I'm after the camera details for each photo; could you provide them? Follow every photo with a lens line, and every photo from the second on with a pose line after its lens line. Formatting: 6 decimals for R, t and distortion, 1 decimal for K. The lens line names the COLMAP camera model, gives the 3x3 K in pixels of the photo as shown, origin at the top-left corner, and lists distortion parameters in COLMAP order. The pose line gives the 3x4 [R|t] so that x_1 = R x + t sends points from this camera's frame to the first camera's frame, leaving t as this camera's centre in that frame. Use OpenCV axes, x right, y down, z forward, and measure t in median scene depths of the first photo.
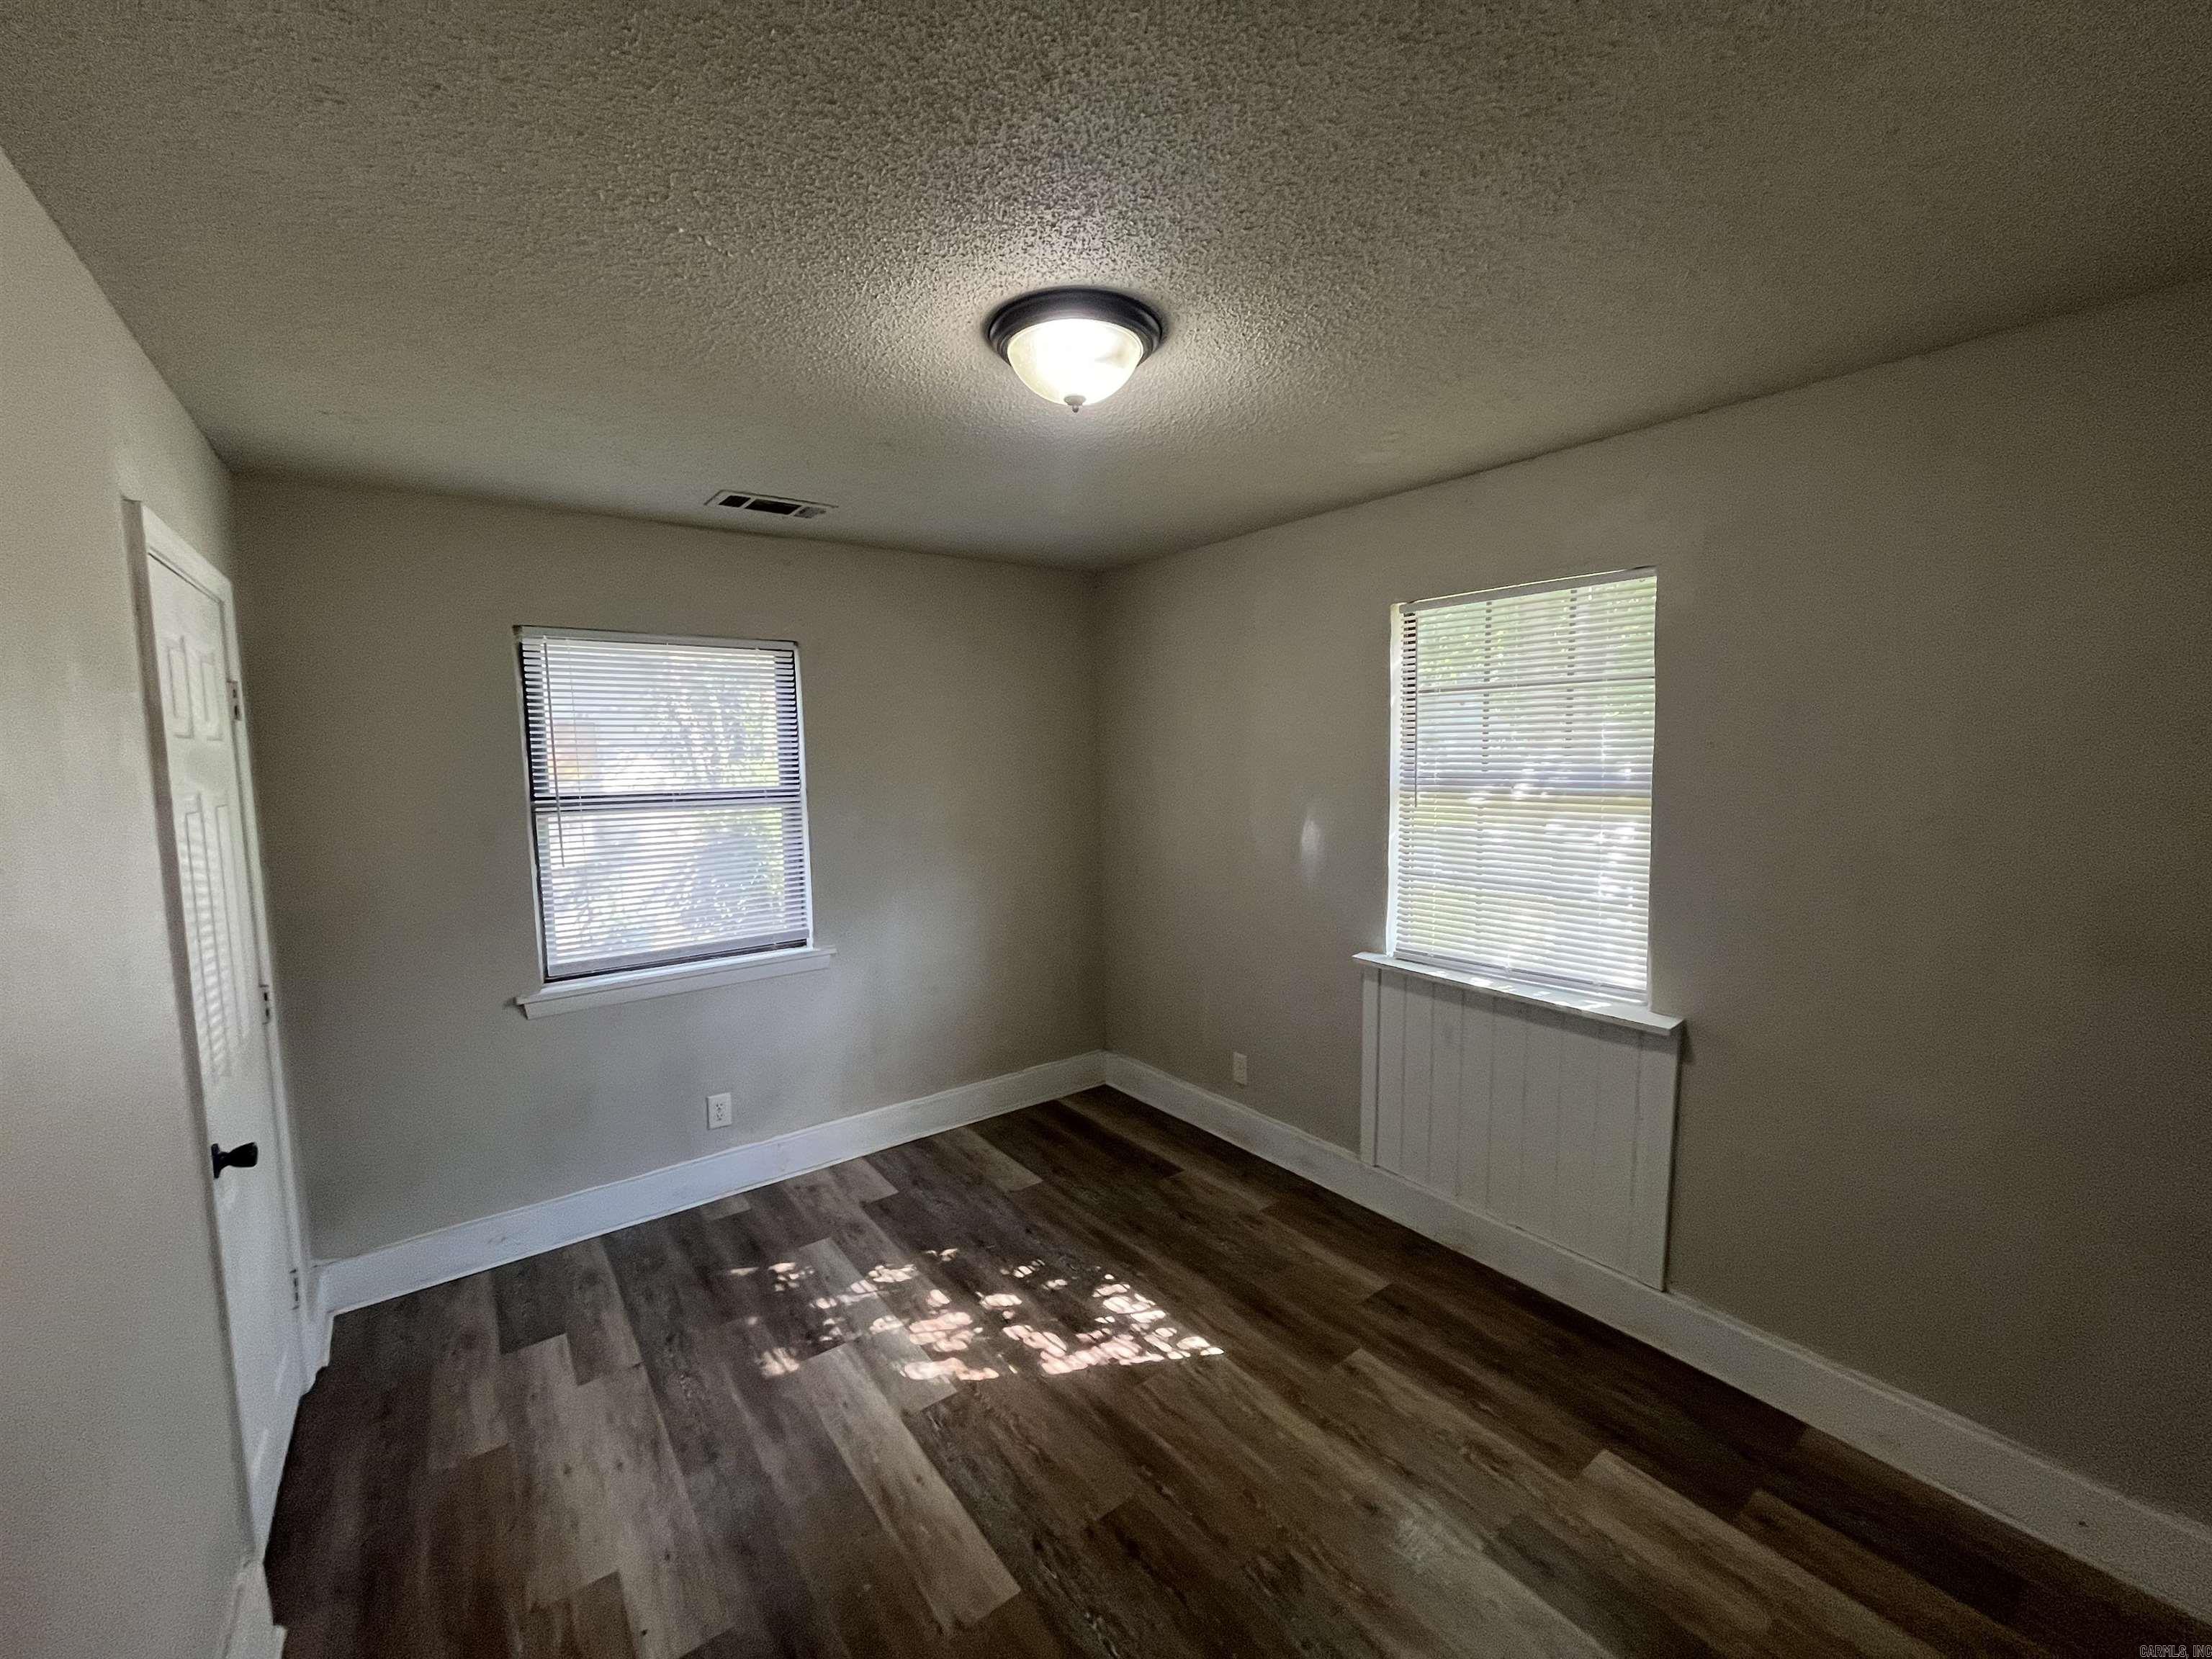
lens RADIAL K [[898.2, 0, 1106.0], [0, 898.2, 829.5], [0, 0, 1]] dist [0.000253, 0.000048]
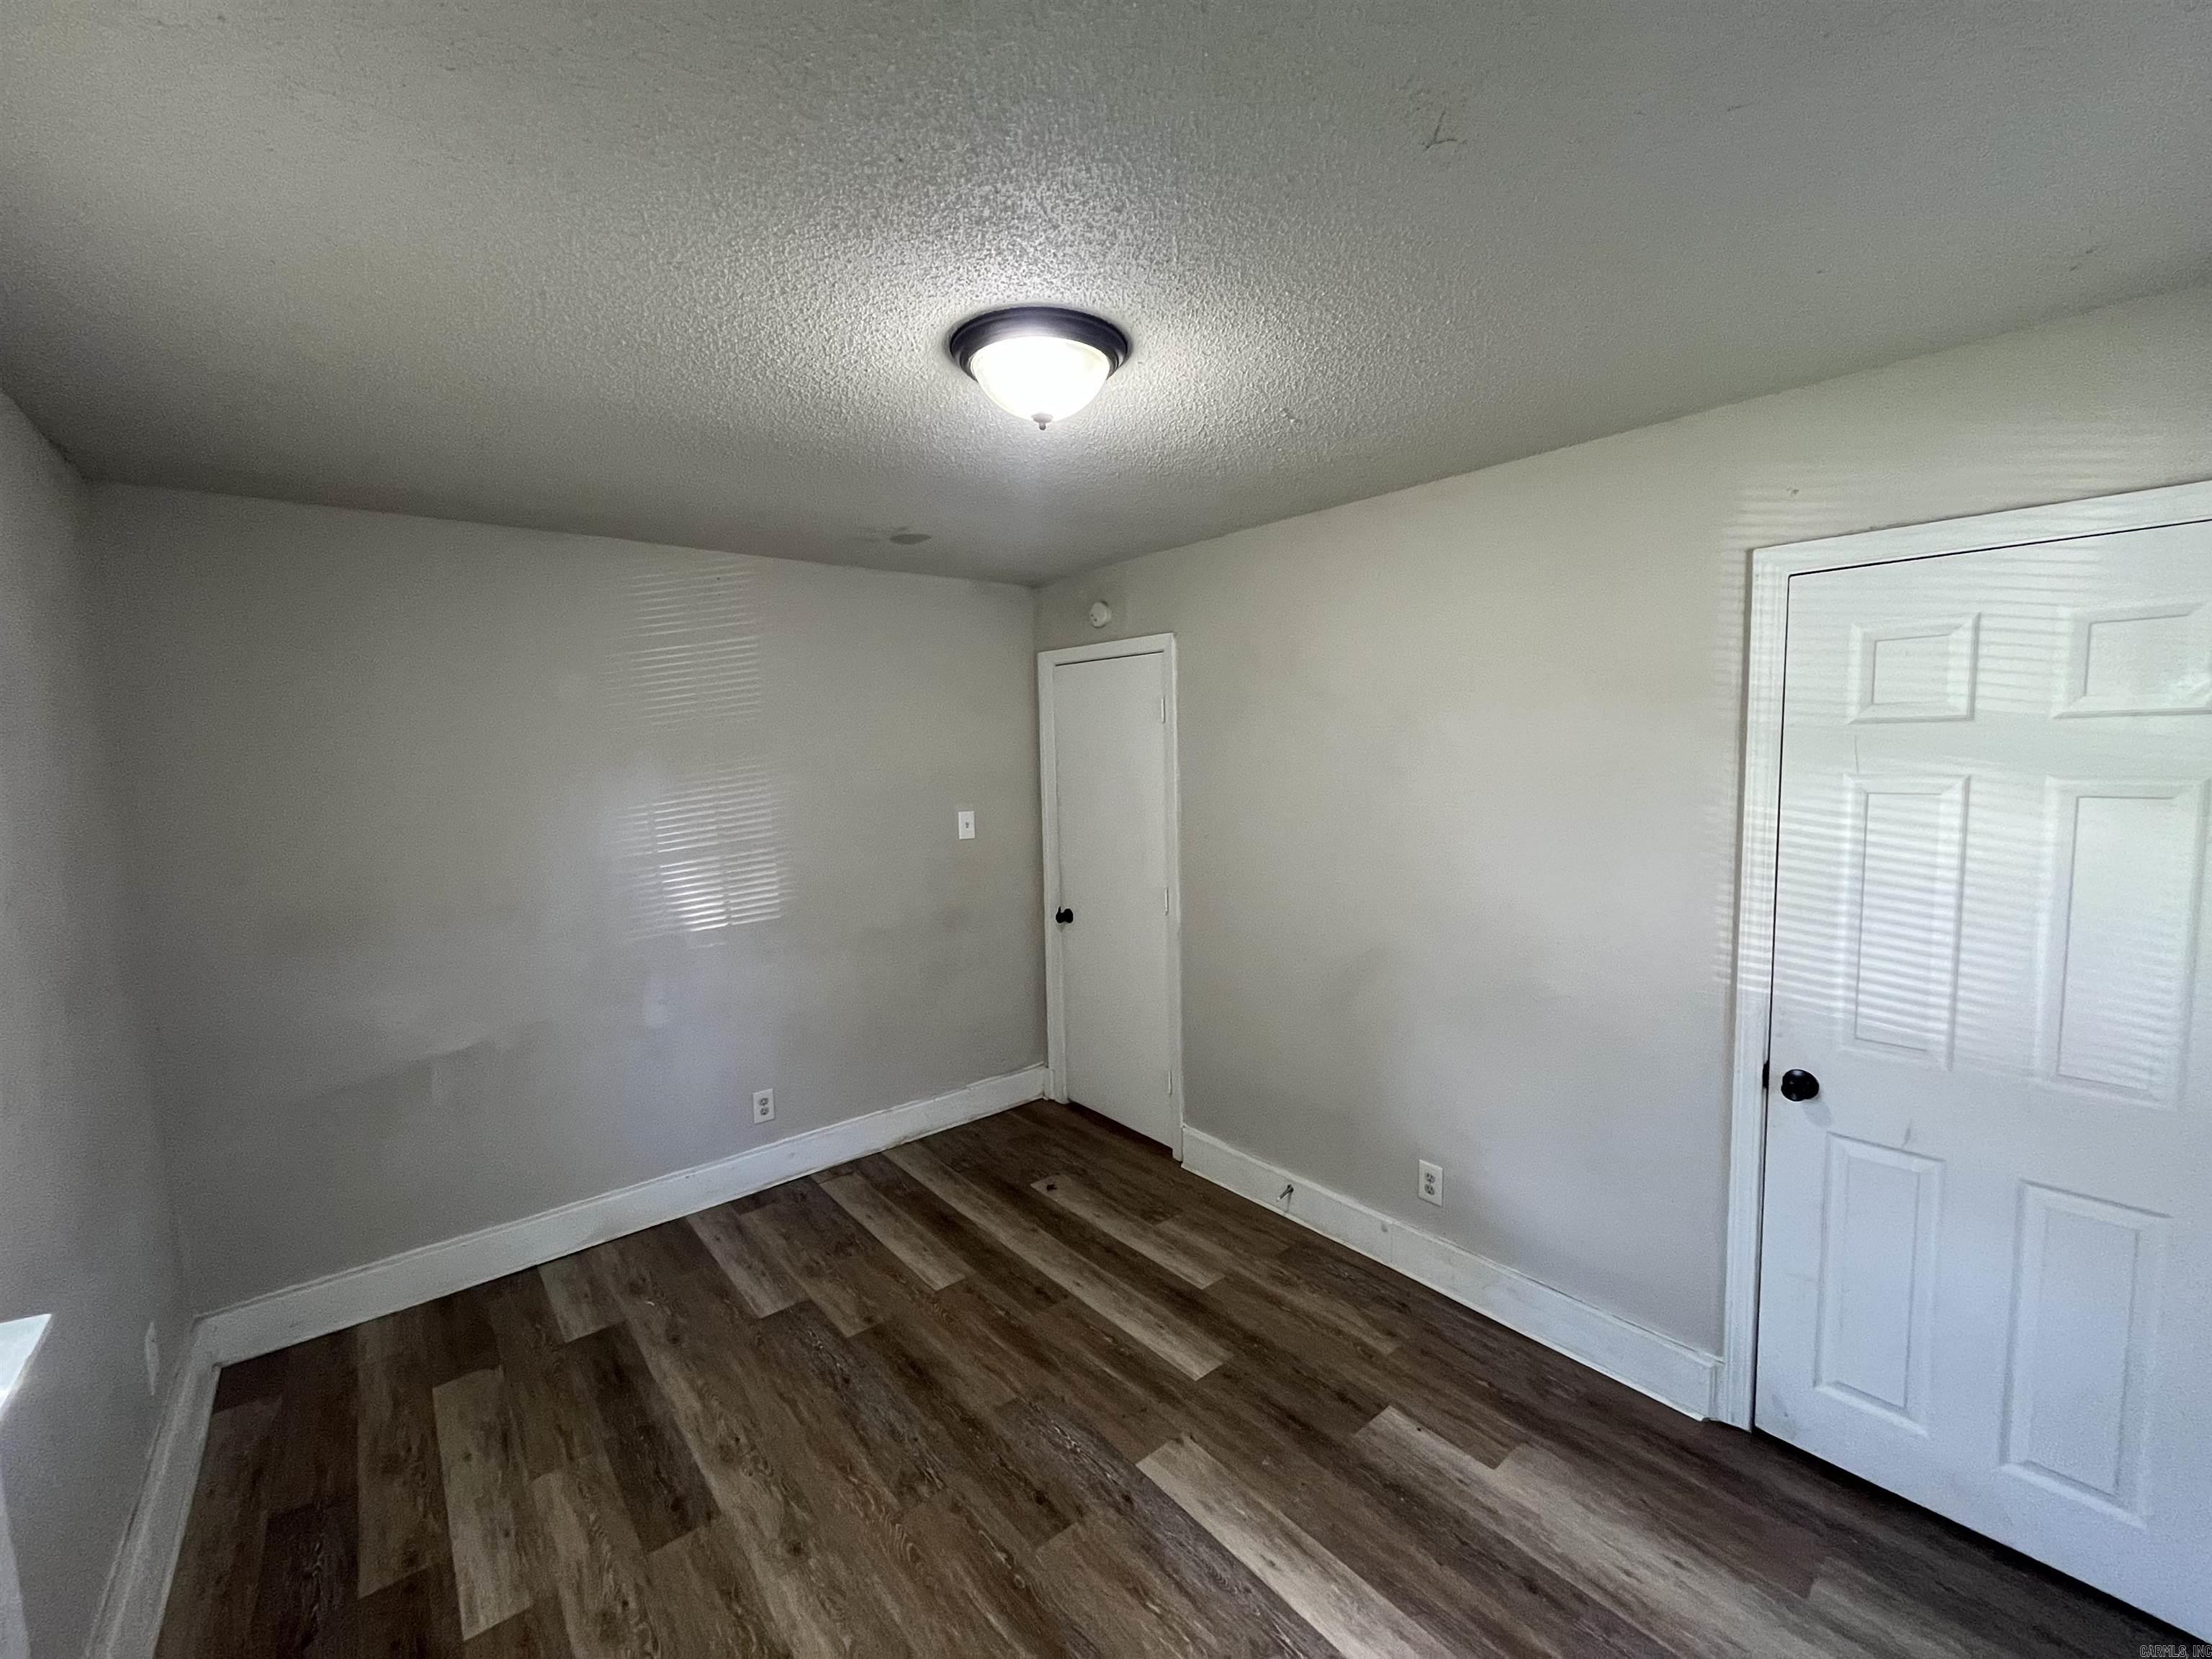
lens RADIAL K [[898.2, 0, 1106.0], [0, 898.2, 829.5], [0, 0, 1]] dist [0.000253, 0.000048]
pose [[-0.997554, 0.045984, -0.052651, -0.029735], [0.035832, 0.983069, 0.179695, -0.193044], [0.060023, 0.177369, -0.982312, 1.915087]]
